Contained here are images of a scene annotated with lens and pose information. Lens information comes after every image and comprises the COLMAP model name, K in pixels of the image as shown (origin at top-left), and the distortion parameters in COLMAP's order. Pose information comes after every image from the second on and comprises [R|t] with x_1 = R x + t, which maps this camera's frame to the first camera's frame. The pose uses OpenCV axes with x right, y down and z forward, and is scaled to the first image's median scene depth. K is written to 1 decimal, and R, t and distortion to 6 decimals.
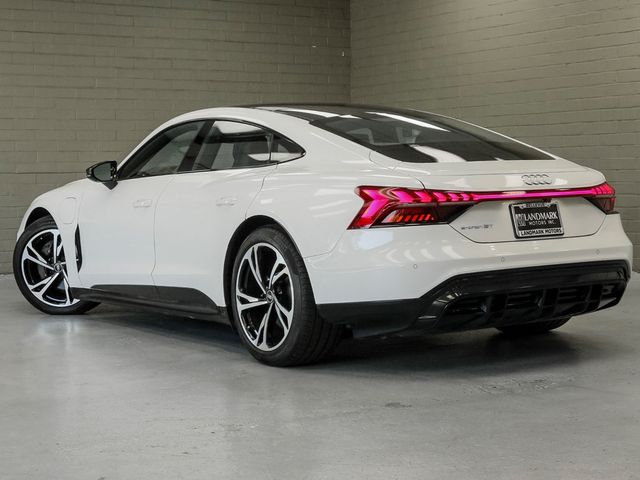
lens RADIAL K [[806.9, 0, 320.0], [0, 806.9, 242.2], [0, 0, 1]] dist [-0.003267, 0.000000]
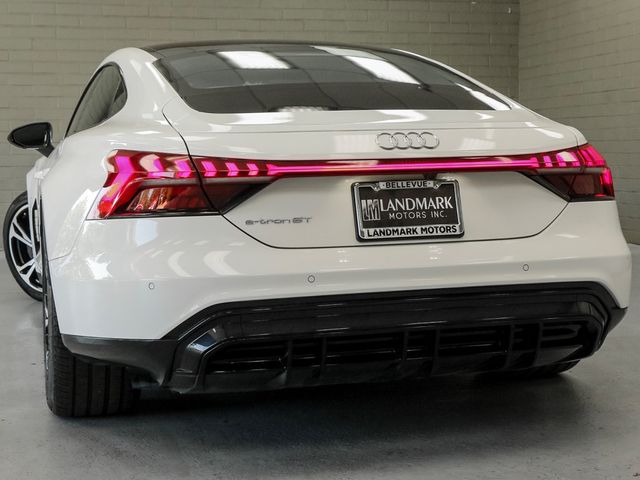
lens RADIAL K [[818.9, 0, 319.9], [0, 818.9, 236.8], [0, 0, 1]] dist [0.012363, 0.000000]
pose [[0.968770, 0.029581, -0.246192, 0.353976], [-0.023361, 0.999331, 0.028146, -0.023594], [0.246860, -0.021516, 0.968812, 0.412543]]
